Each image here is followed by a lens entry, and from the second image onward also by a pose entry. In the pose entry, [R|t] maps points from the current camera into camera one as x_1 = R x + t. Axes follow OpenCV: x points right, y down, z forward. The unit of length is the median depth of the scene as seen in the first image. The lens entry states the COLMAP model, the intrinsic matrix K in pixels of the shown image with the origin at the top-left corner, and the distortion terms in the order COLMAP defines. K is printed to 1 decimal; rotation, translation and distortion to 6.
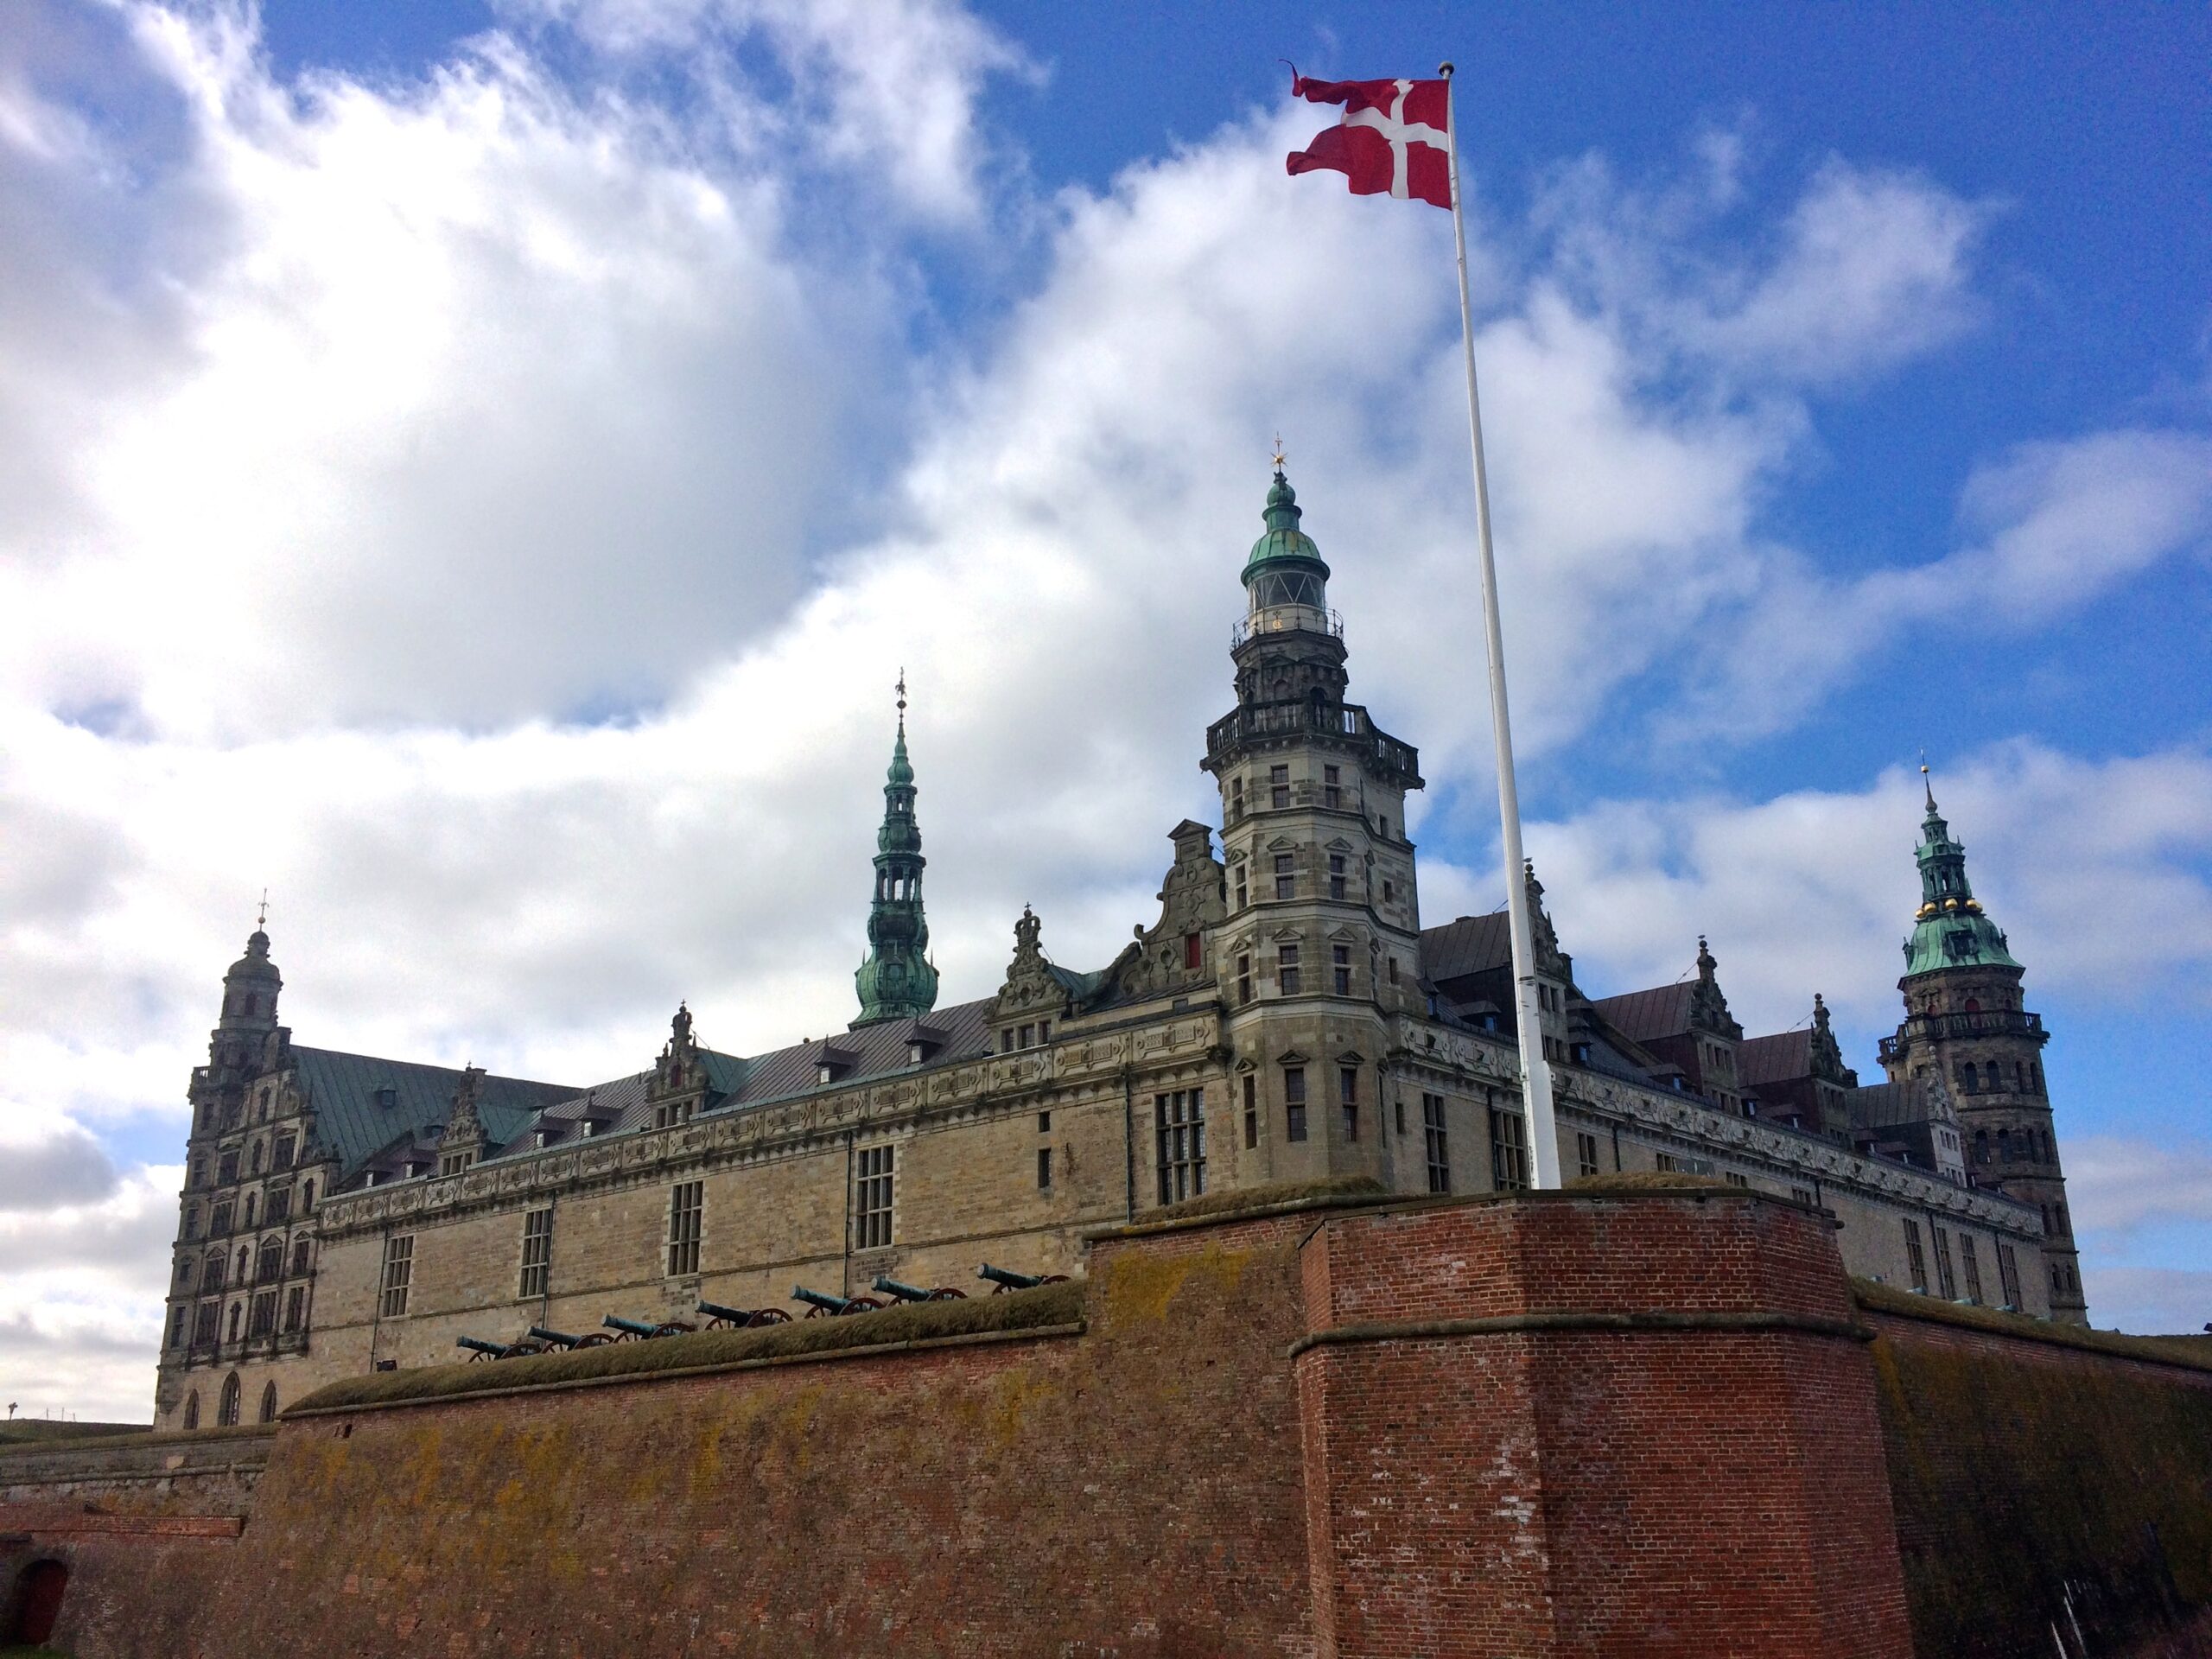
lens RADIAL K [[1917.5, 0, 1114.8], [0, 1917.5, 816.1], [0, 0, 1]] dist [0.080086, -0.098078]
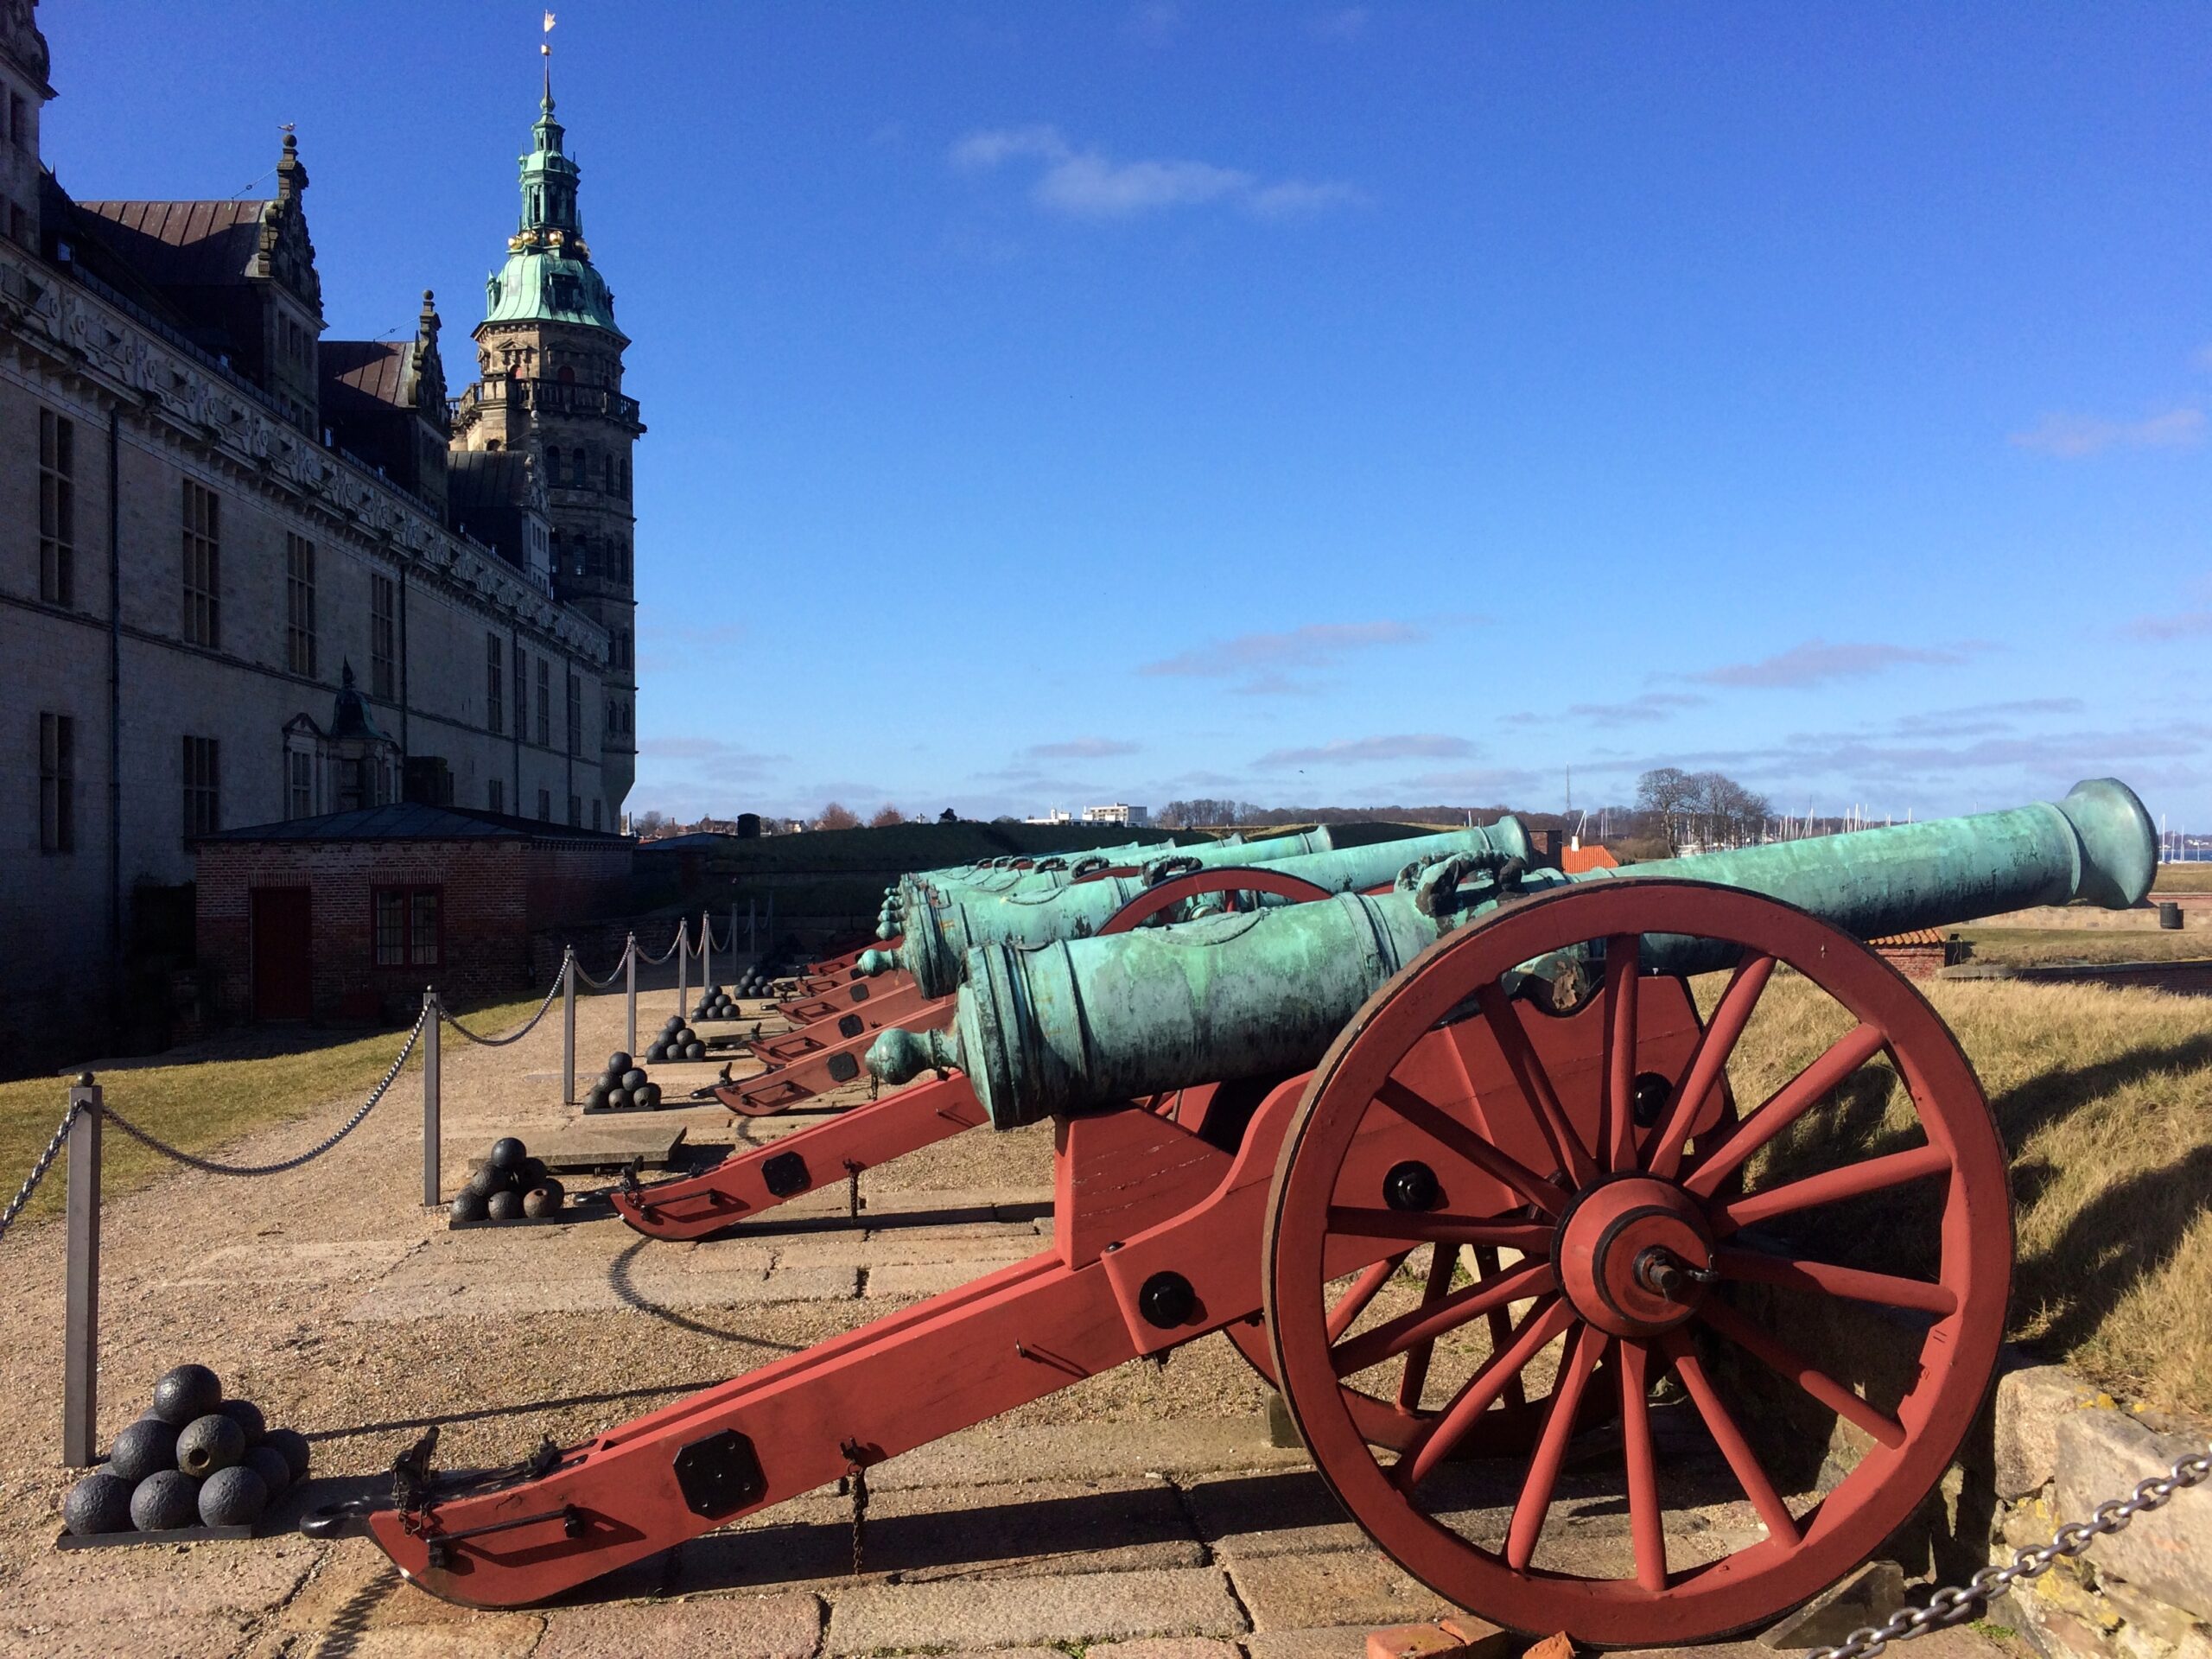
lens RADIAL K [[1917.5, 0, 1114.8], [0, 1917.5, 816.1], [0, 0, 1]] dist [0.080086, -0.098078]
pose [[0.705469, 0.024578, 0.708315, 0.085656], [-0.231385, 0.952625, 0.197401, 0.103042], [-0.669906, -0.303154, 0.677734, 0.452542]]
